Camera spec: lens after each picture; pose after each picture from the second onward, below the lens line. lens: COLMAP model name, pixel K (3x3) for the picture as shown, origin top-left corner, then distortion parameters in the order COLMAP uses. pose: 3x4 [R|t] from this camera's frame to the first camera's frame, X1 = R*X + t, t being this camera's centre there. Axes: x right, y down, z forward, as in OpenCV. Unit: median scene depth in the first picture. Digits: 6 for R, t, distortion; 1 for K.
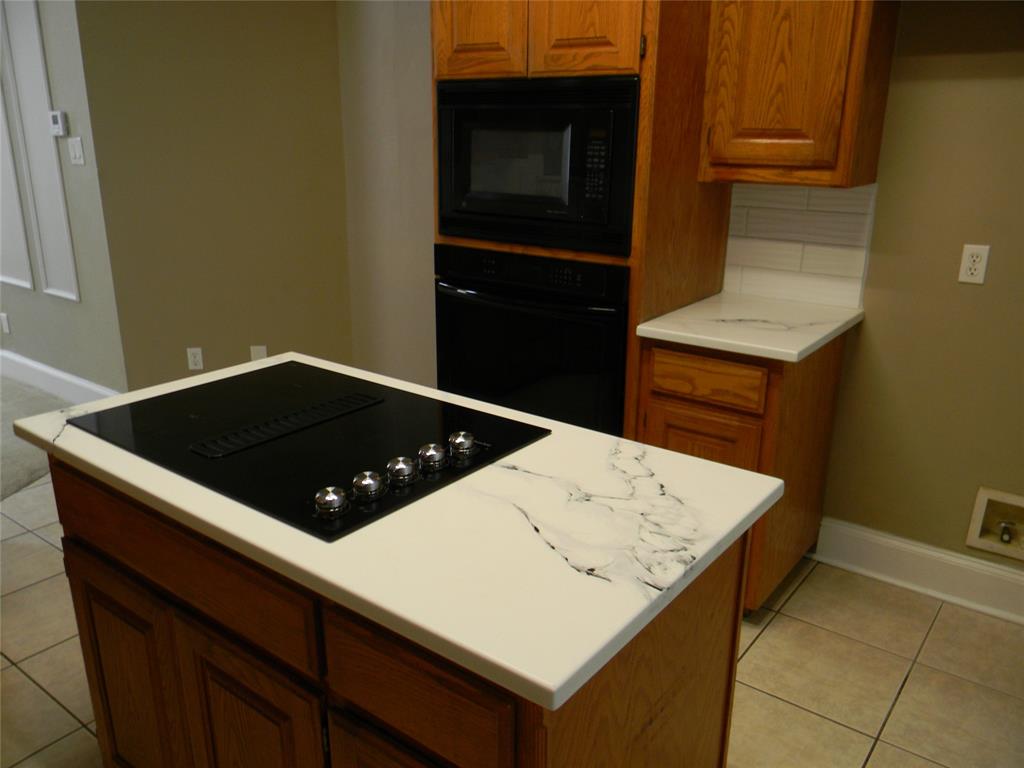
lens RADIAL K [[816.7, 0, 512.0], [0, 816.7, 384.0], [0, 0, 1]] dist [0.016480, -0.008948]
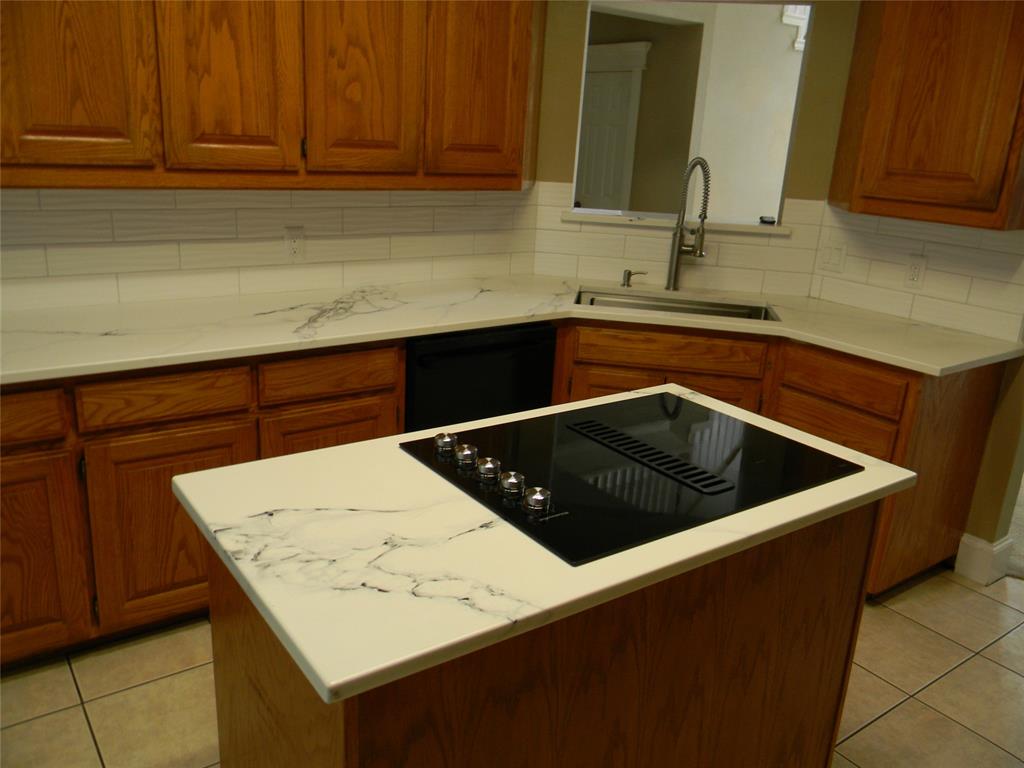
lens RADIAL K [[816.7, 0, 512.0], [0, 816.7, 384.0], [0, 0, 1]] dist [0.016480, -0.008948]
pose [[-0.292764, 0.261368, -0.919769, 0.725504], [-0.339357, 0.870895, 0.355498, -0.344452], [0.893938, 0.416207, -0.166270, 0.968924]]
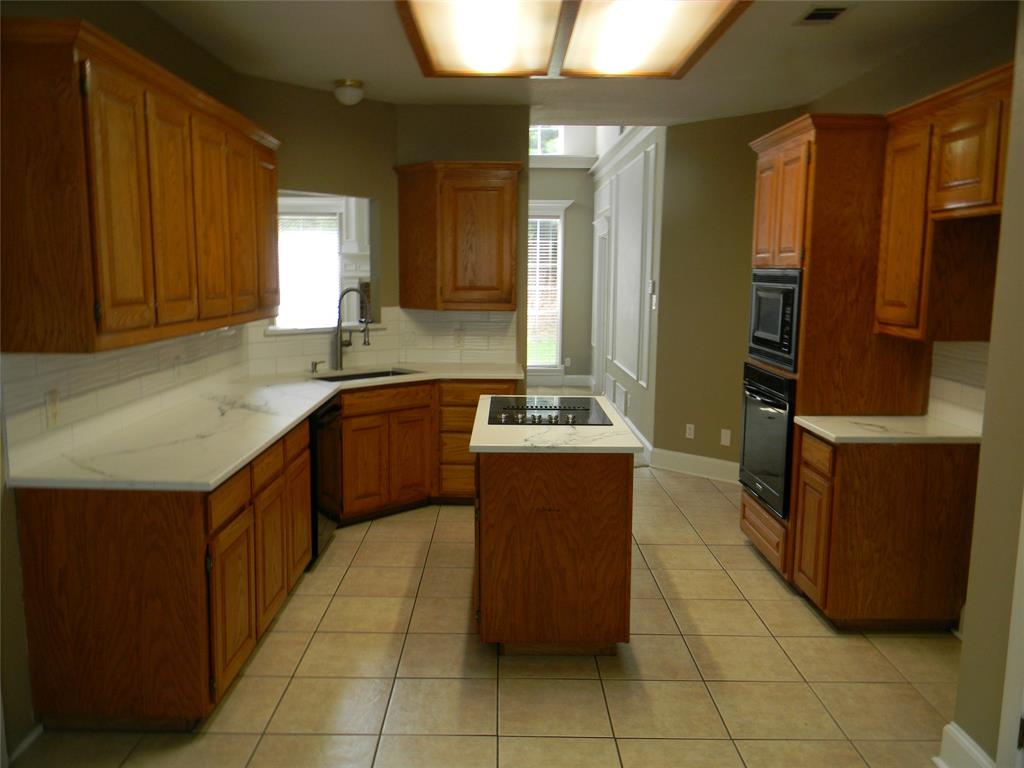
lens RADIAL K [[816.7, 0, 512.0], [0, 816.7, 384.0], [0, 0, 1]] dist [0.016480, -0.008948]
pose [[0.615021, 0.105520, -0.781418, 1.617992], [-0.240096, 0.969008, -0.058118, 0.142565], [0.751068, 0.223359, 0.621295, -0.655380]]
